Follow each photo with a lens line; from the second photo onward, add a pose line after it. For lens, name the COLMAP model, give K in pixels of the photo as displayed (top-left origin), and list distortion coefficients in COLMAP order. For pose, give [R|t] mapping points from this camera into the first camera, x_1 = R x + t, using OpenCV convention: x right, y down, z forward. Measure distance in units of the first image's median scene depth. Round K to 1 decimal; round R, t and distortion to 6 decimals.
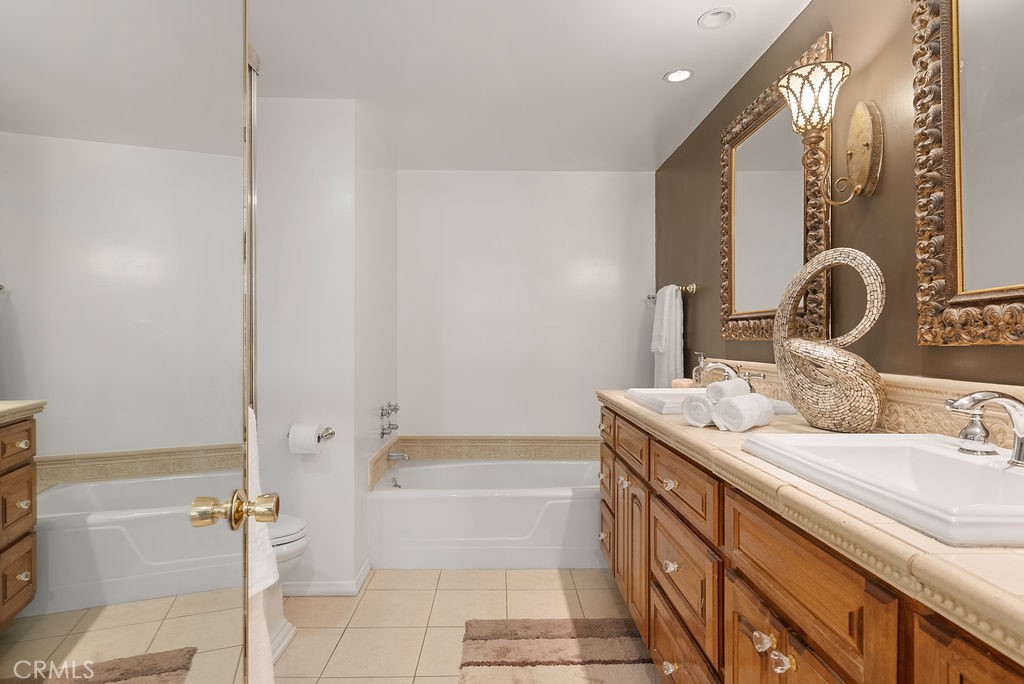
lens RADIAL K [[562.8, 0, 517.4], [0, 562.8, 340.1], [0, 0, 1]] dist [-0.000862, 0.001285]
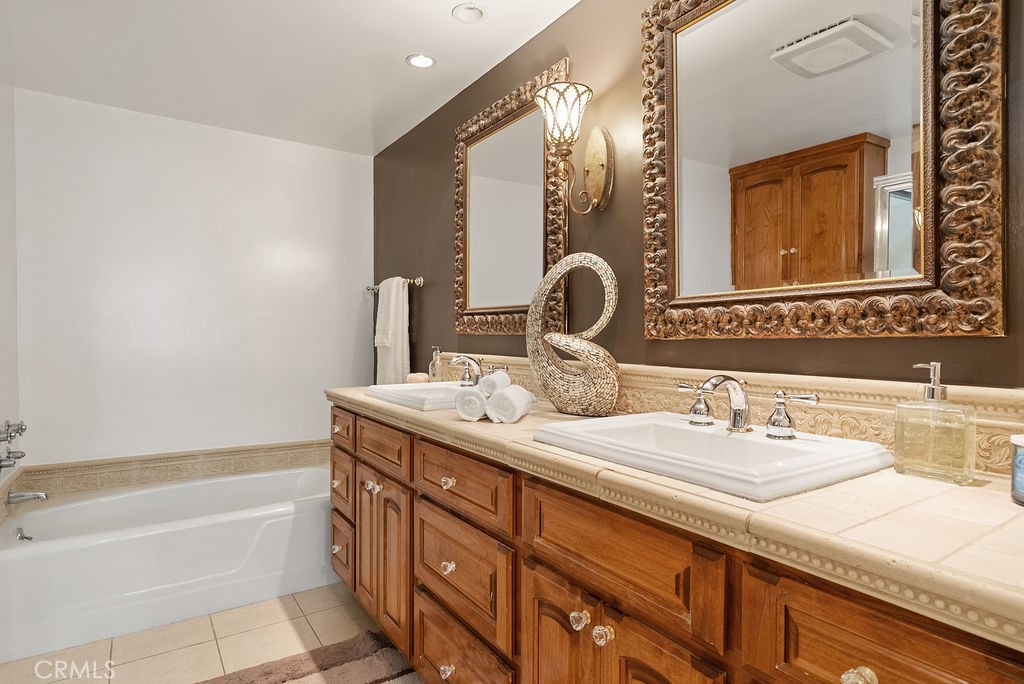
lens RADIAL K [[562.8, 0, 514.0], [0, 562.8, 342.9], [0, 0, 1]] dist [-0.000862, 0.001285]
pose [[0.830937, -0.002421, 0.556361, -0.160207], [-0.006206, 0.999888, 0.013620, 0.002366], [-0.556331, -0.014770, 0.830829, 0.128931]]
